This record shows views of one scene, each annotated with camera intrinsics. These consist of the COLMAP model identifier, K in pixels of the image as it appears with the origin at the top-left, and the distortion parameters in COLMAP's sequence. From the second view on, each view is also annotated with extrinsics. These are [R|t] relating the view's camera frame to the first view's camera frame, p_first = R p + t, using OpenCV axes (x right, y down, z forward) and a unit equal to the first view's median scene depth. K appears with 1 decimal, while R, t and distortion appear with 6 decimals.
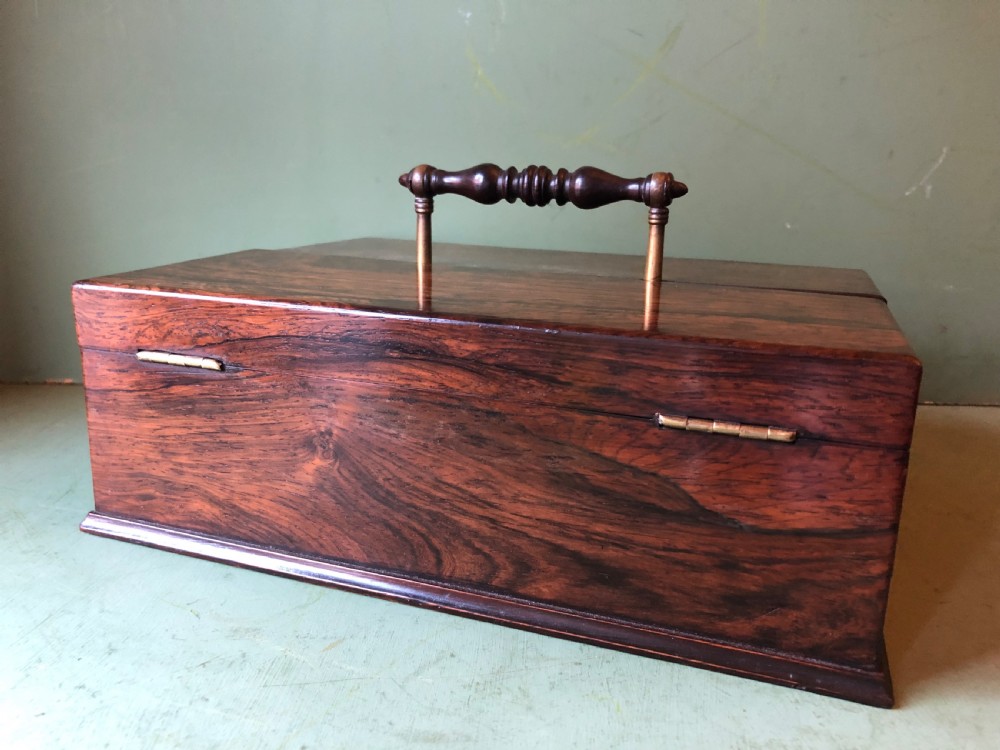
lens RADIAL K [[870.8, 0, 500.0], [0, 870.8, 375.0], [0, 0, 1]] dist [-0.001618, -0.006548]
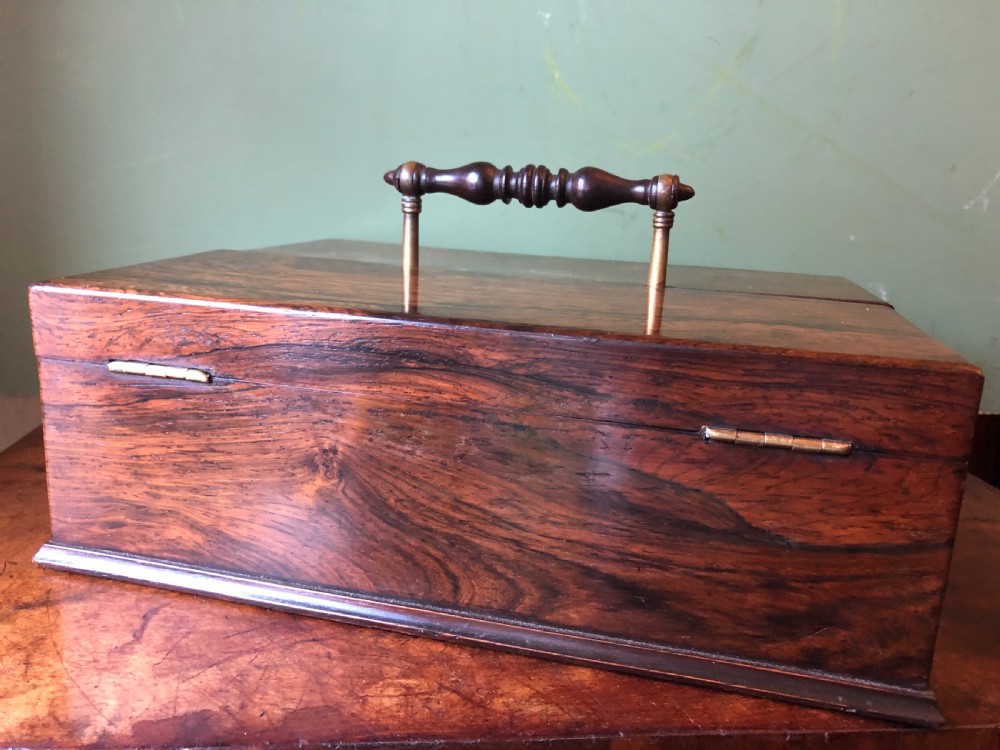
lens RADIAL K [[870.8, 0, 500.0], [0, 870.8, 375.0], [0, 0, 1]] dist [-0.001618, -0.006548]
pose [[0.993845, -0.004337, 0.110699, -0.122368], [0.005278, 0.999952, -0.008210, -0.004210], [-0.110658, 0.008743, 0.993820, 0.072483]]
